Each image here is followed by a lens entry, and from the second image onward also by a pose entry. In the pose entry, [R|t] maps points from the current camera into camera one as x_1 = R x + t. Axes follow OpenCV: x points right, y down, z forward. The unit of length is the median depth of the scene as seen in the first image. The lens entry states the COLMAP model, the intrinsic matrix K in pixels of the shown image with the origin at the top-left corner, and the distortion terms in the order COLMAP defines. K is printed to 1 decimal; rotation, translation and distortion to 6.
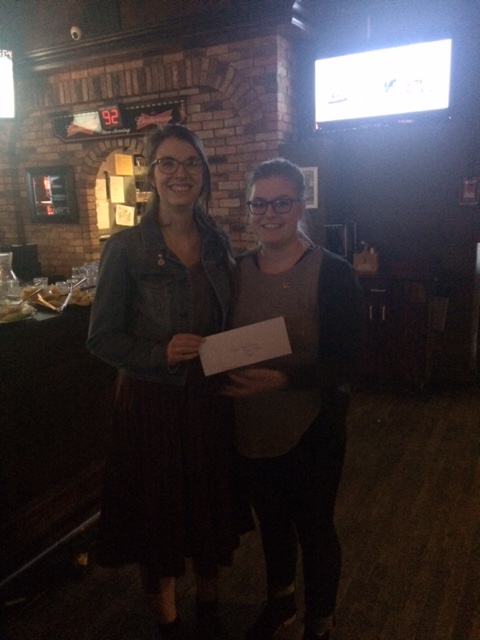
lens RADIAL K [[548.3, 0, 236.2], [0, 548.3, 320.1], [0, 0, 1]] dist [0.076035, -0.088052]
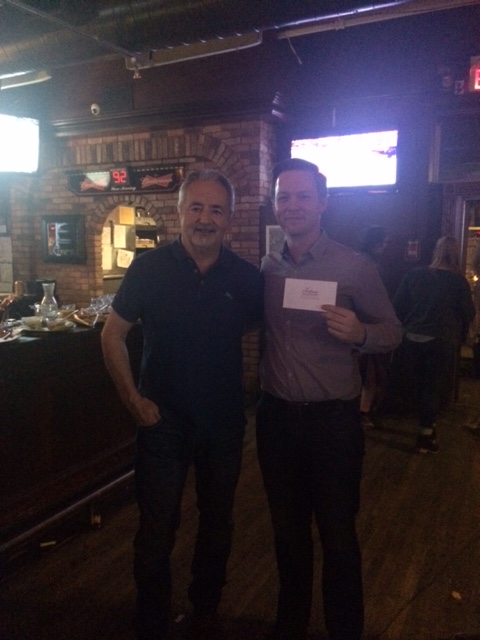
lens RADIAL K [[548.3, 0, 241.7], [0, 548.3, 318.6], [0, 0, 1]] dist [0.076035, -0.088052]
pose [[0.998781, 0.031186, 0.038252, -0.001618], [-0.027723, 0.995740, -0.087938, 0.033602], [-0.040831, 0.086771, 0.995391, -0.166683]]
